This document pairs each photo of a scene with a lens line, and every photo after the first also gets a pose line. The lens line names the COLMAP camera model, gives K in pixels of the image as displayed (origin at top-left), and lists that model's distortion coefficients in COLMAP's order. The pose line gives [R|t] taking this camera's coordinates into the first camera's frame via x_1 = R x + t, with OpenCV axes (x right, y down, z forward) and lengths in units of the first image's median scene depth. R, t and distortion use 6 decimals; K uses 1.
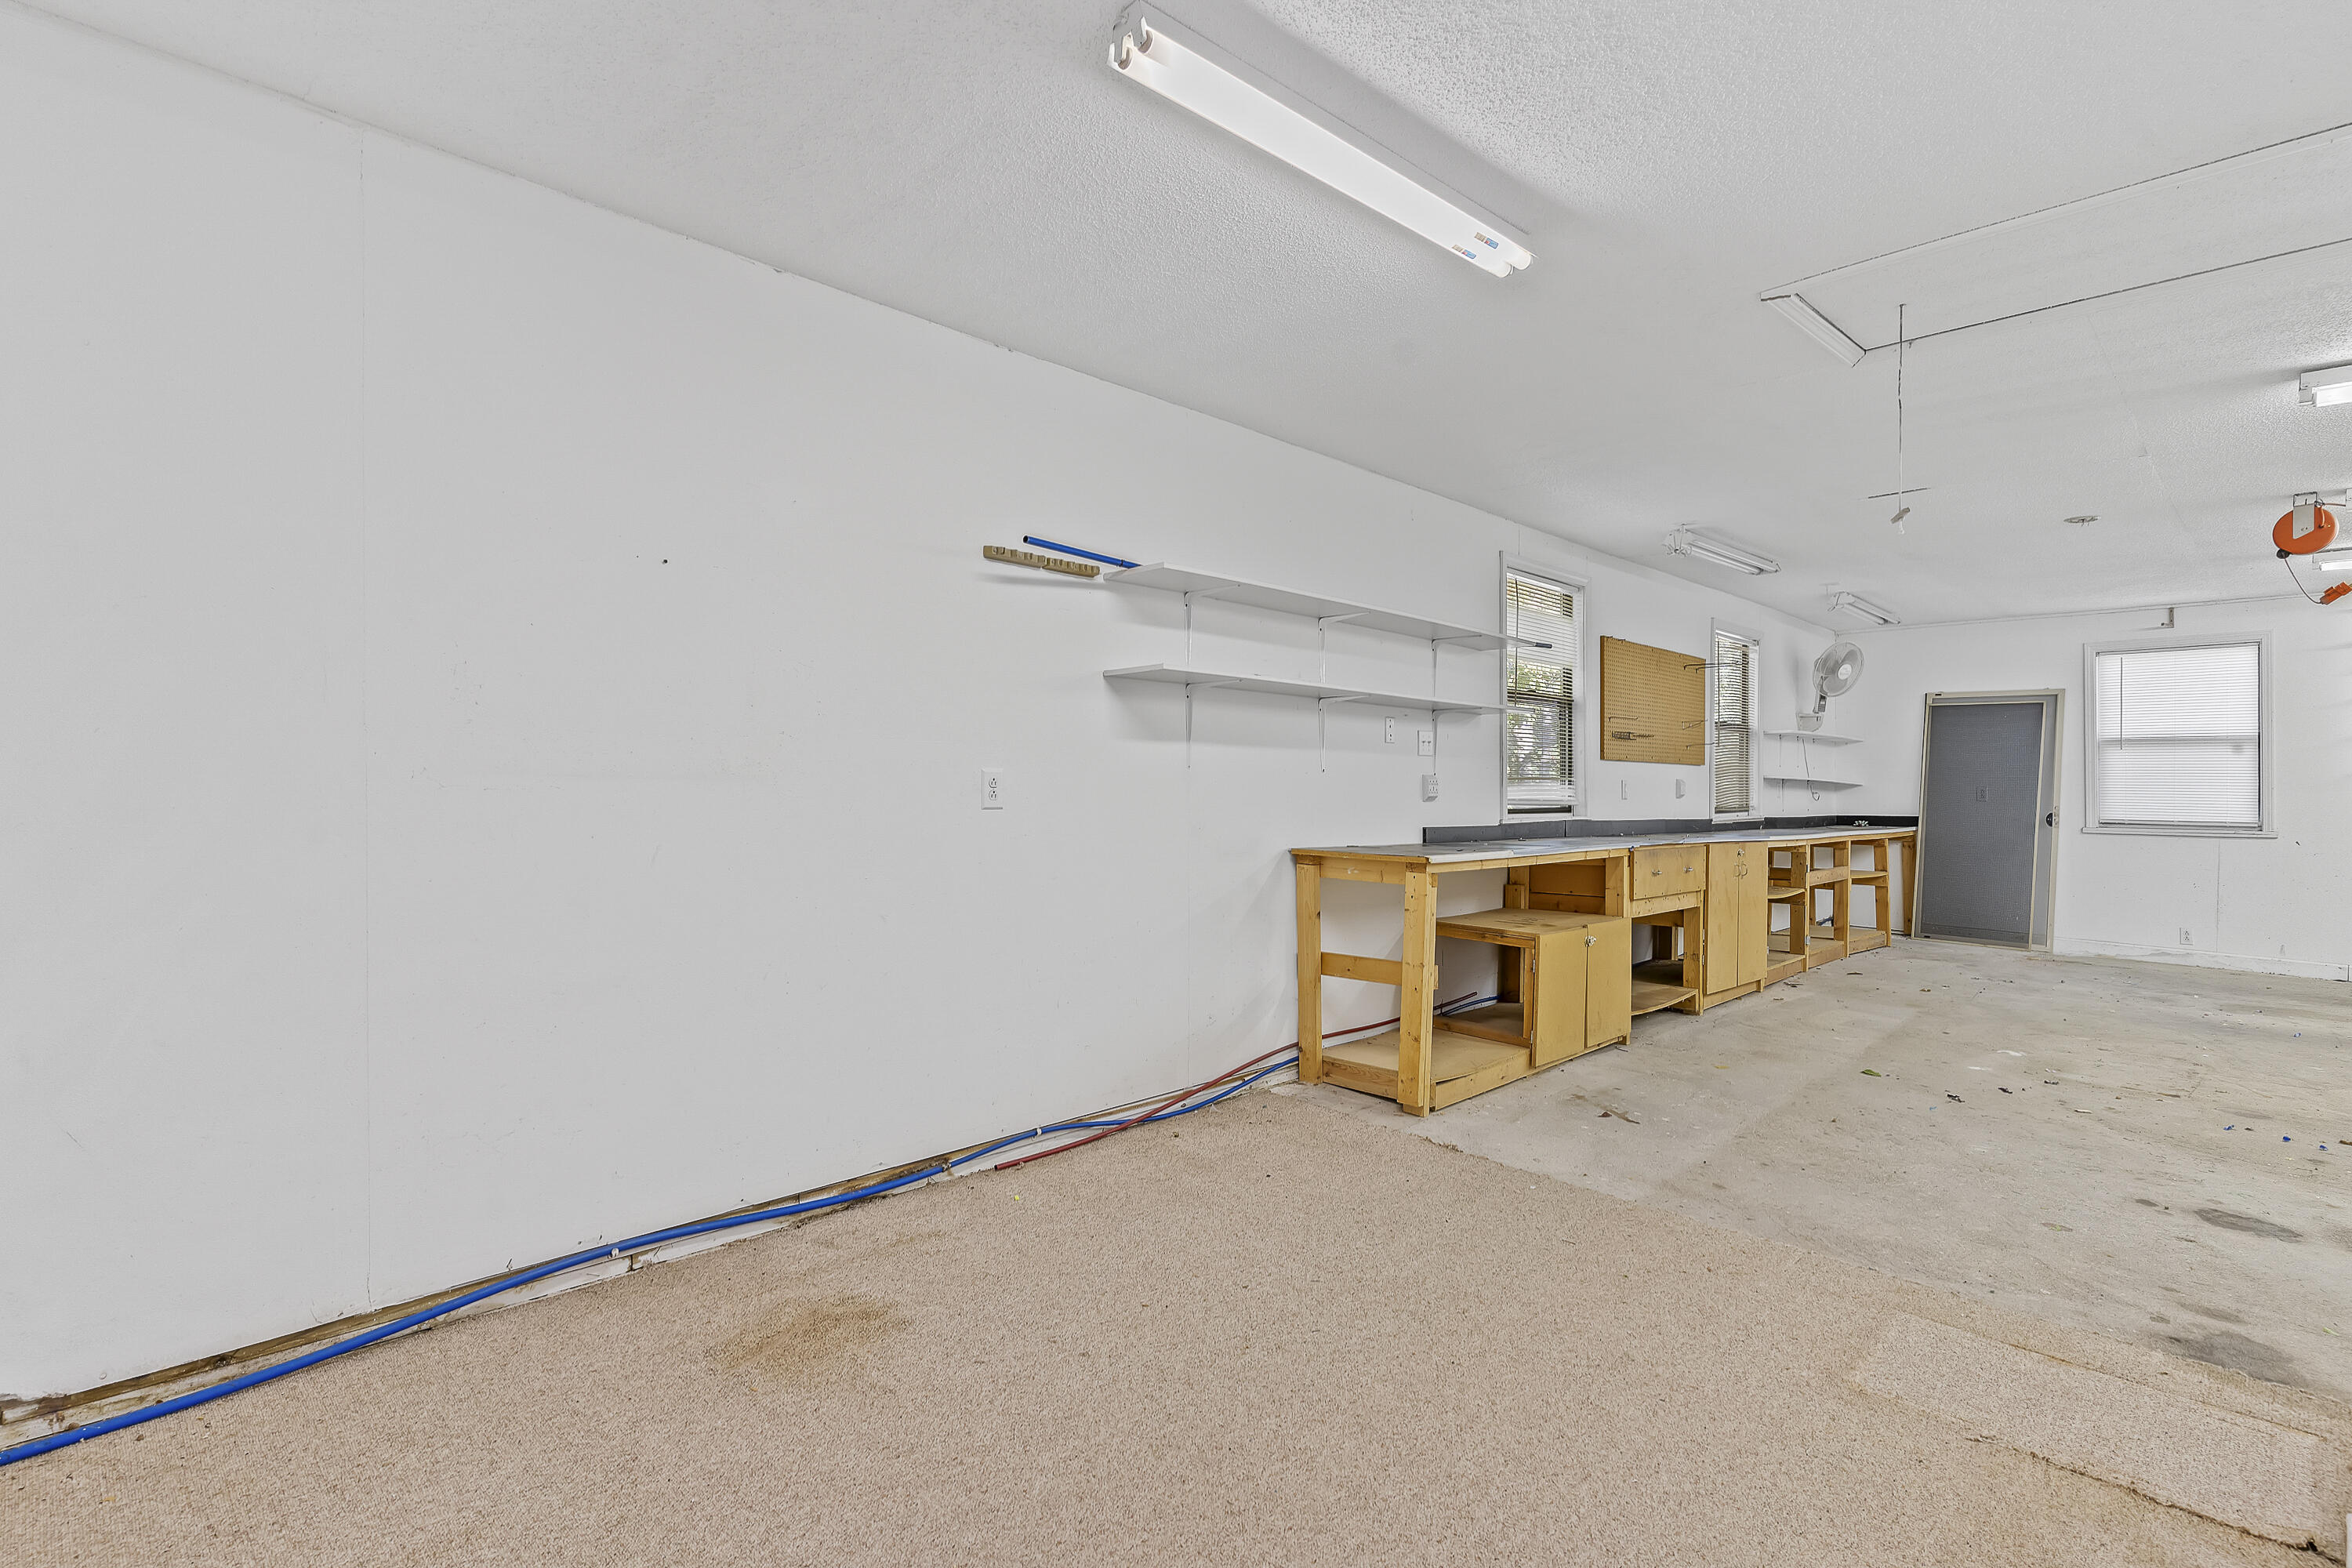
lens RADIAL K [[1153.5, 0, 1176.9], [0, 1153.5, 792.8], [0, 0, 1]] dist [0.000770, -0.002213]
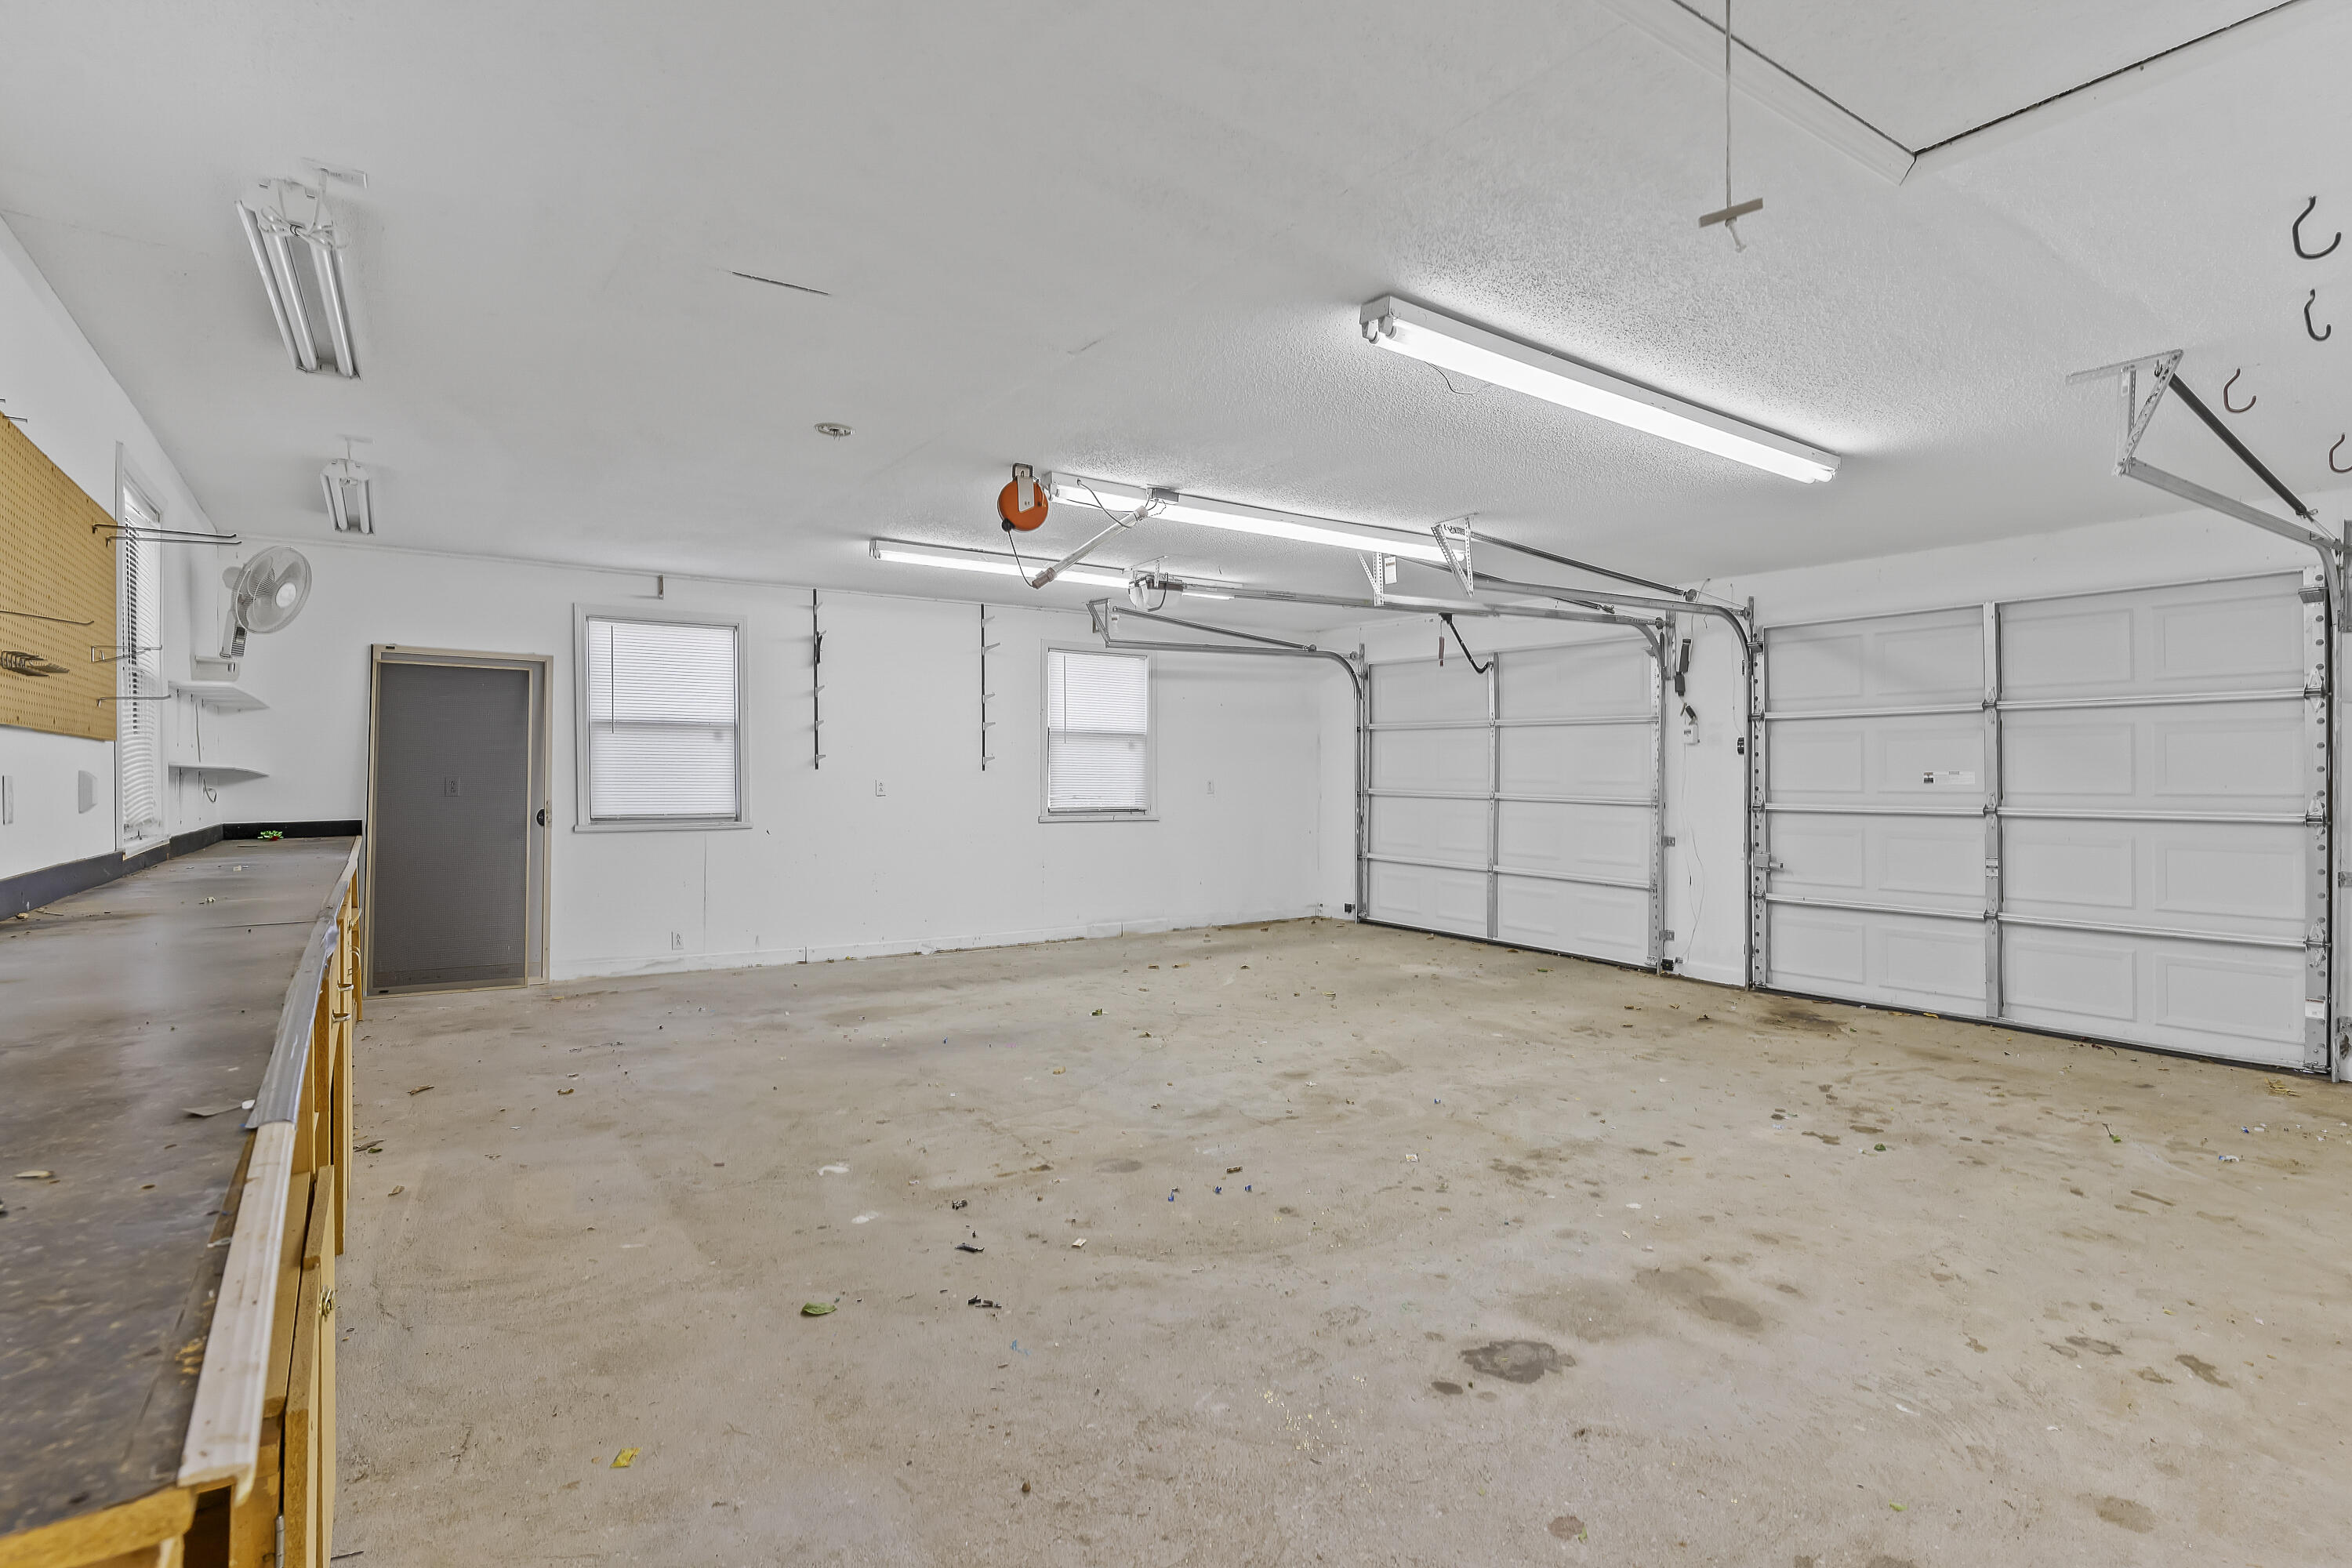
lens RADIAL K [[1153.5, 0, 1240.5], [0, 1153.5, 770.4], [0, 0, 1]] dist [0.000770, -0.002213]
pose [[0.166988, -0.003874, 0.985951, 0.051713], [0.006638, 0.999974, 0.002805, -0.008857], [-0.985937, 0.006076, 0.167010, 0.397233]]
